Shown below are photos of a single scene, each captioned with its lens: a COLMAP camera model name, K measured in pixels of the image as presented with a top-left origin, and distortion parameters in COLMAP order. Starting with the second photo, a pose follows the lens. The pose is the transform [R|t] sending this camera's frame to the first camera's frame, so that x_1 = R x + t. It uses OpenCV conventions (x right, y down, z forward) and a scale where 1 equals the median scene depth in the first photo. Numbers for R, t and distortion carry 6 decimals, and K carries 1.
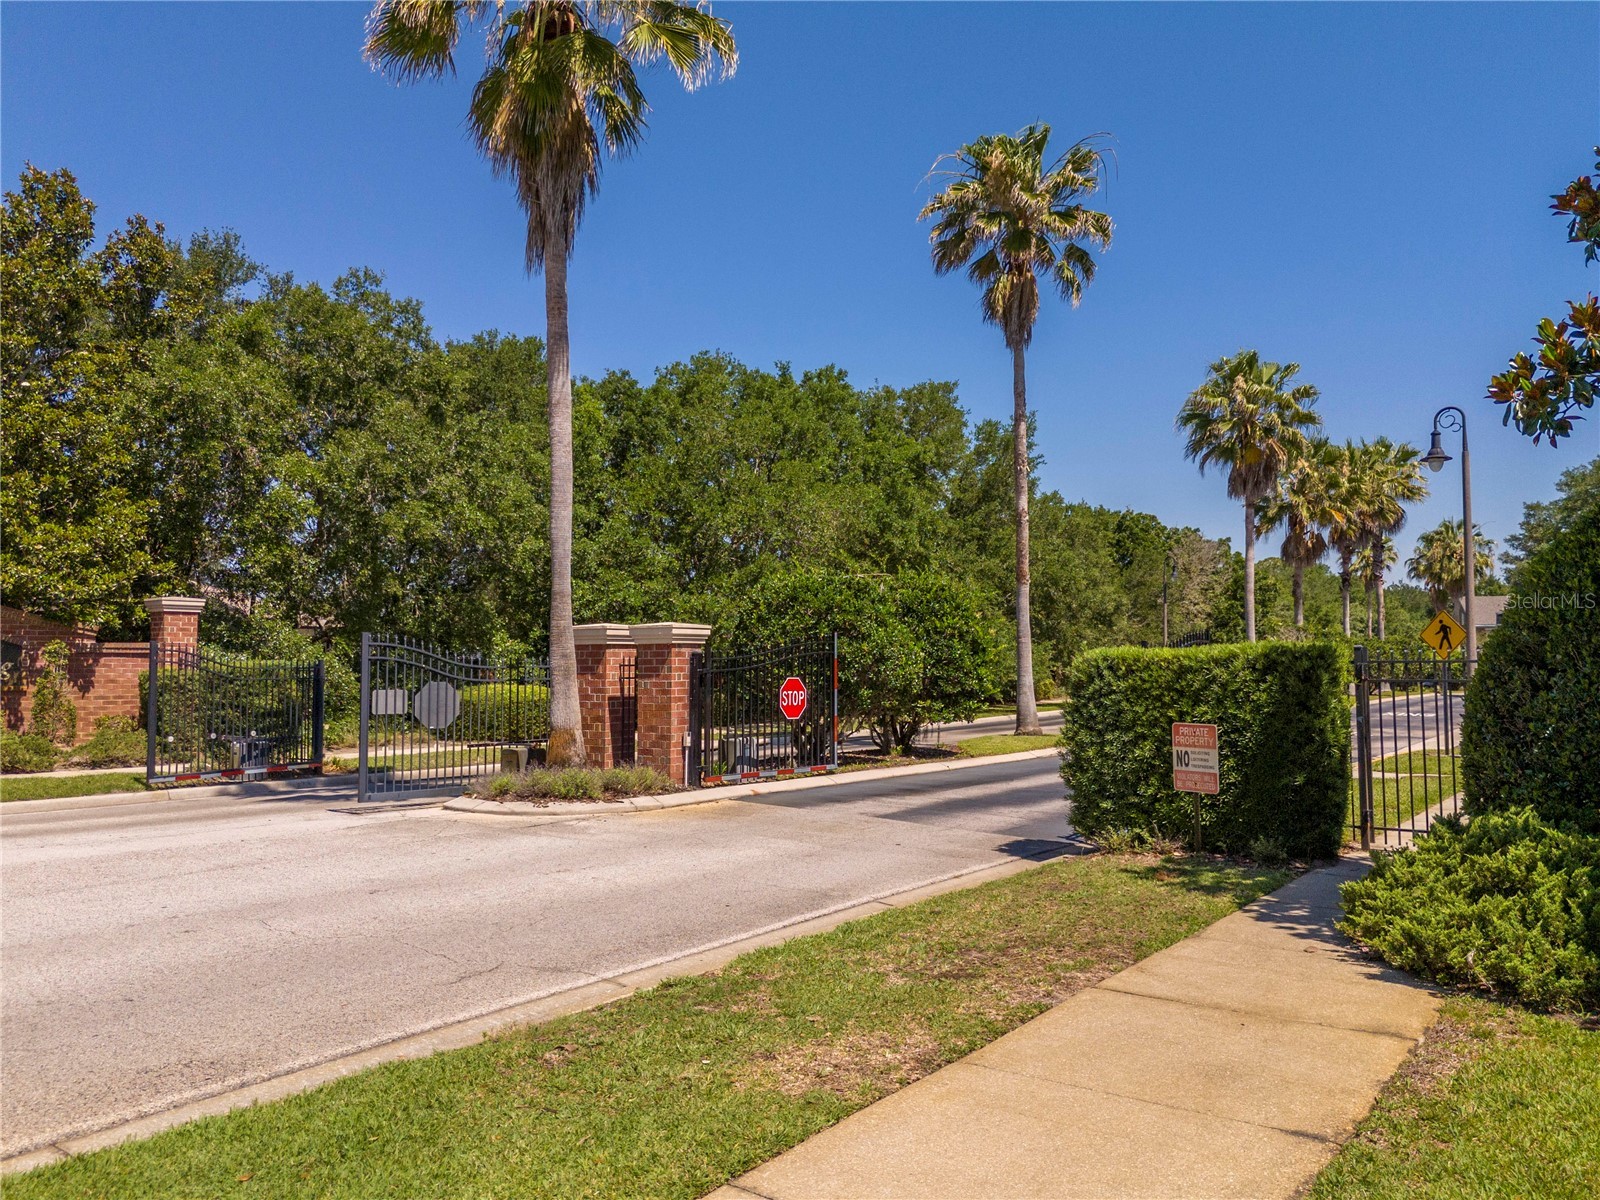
lens RADIAL K [[1186.9, 0, 799.2], [0, 1186.9, 600.1], [0, 0, 1]] dist [0.062190, -0.053771]
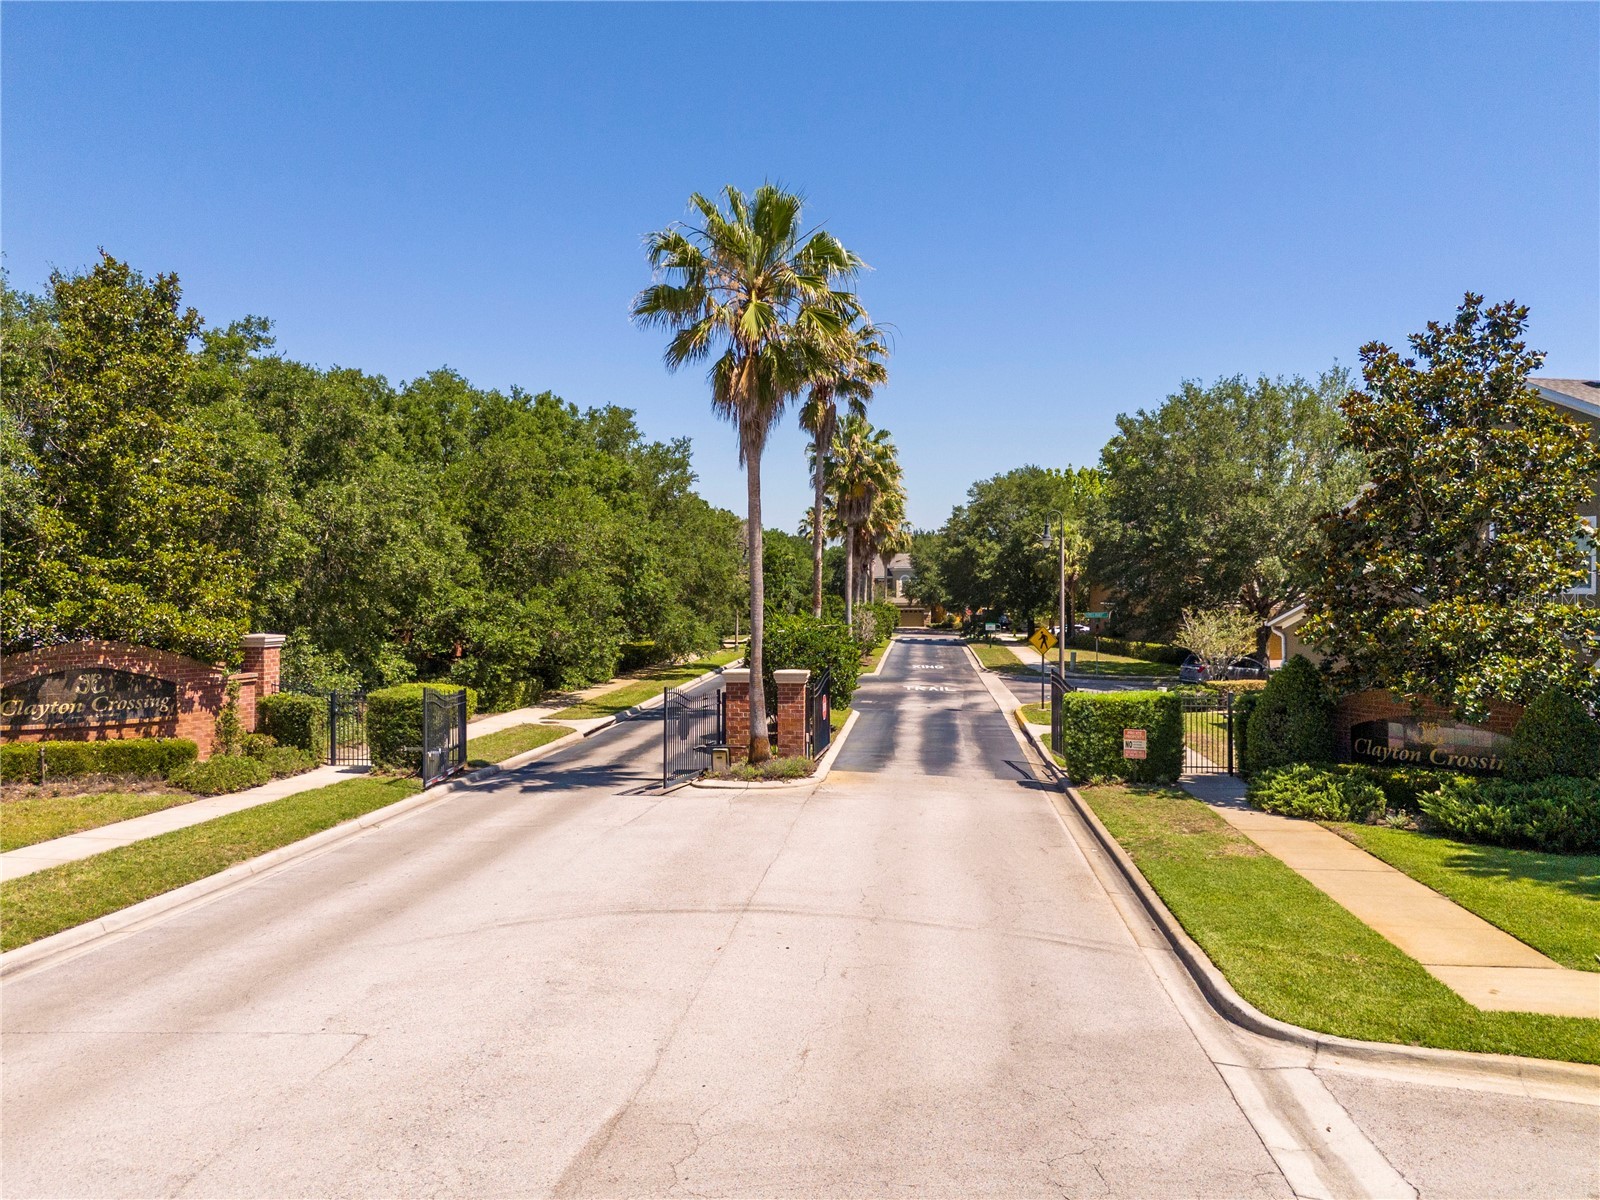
lens RADIAL K [[1186.9, 0, 800.2], [0, 1186.9, 603.4], [0, 0, 1]] dist [0.062190, -0.053771]
pose [[0.870999, -0.003644, 0.491271, -1.436627], [-0.029337, 0.997802, 0.059415, -0.273401], [-0.490408, -0.066163, 0.868978, -0.737414]]
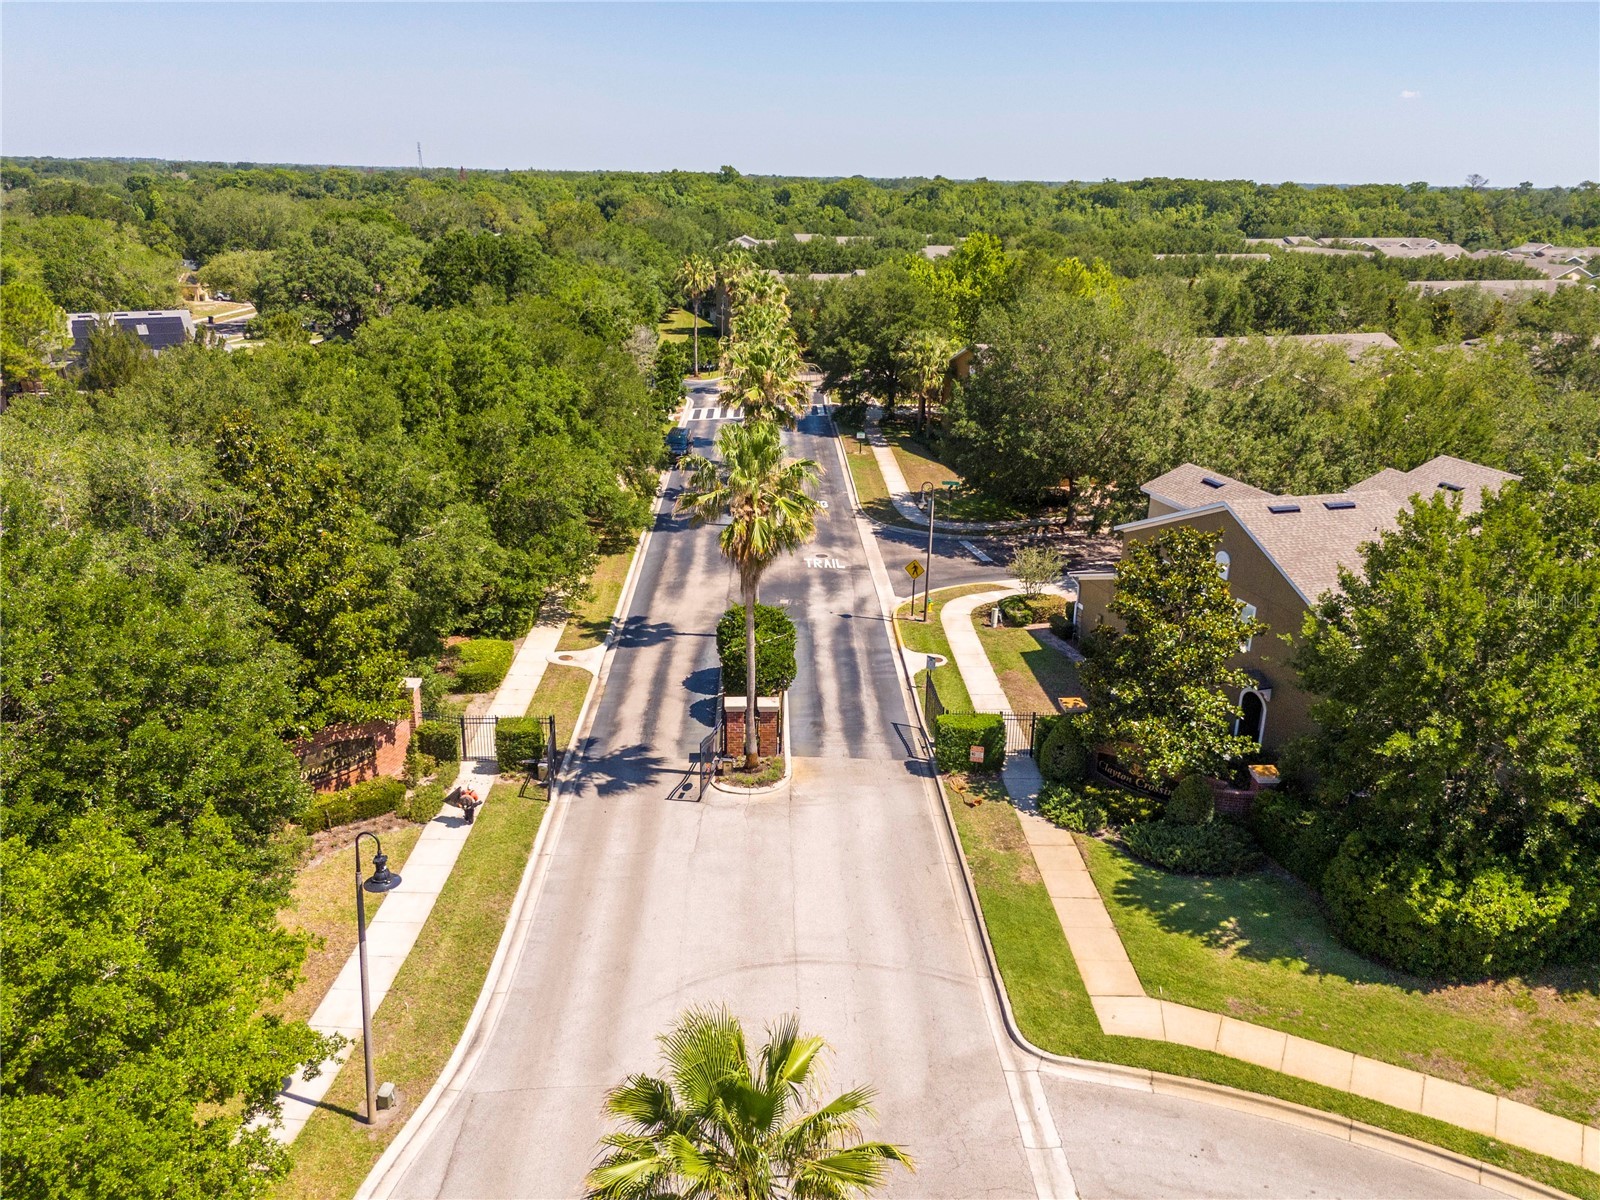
lens RADIAL K [[1186.9, 0, 806.9], [0, 1186.9, 591.0], [0, 0, 1]] dist [0.062190, -0.053771]
pose [[0.795455, -0.176335, 0.579791, -2.369141], [-0.055617, 0.931451, 0.359591, -1.801589], [-0.603455, -0.318284, 0.731120, -1.419590]]
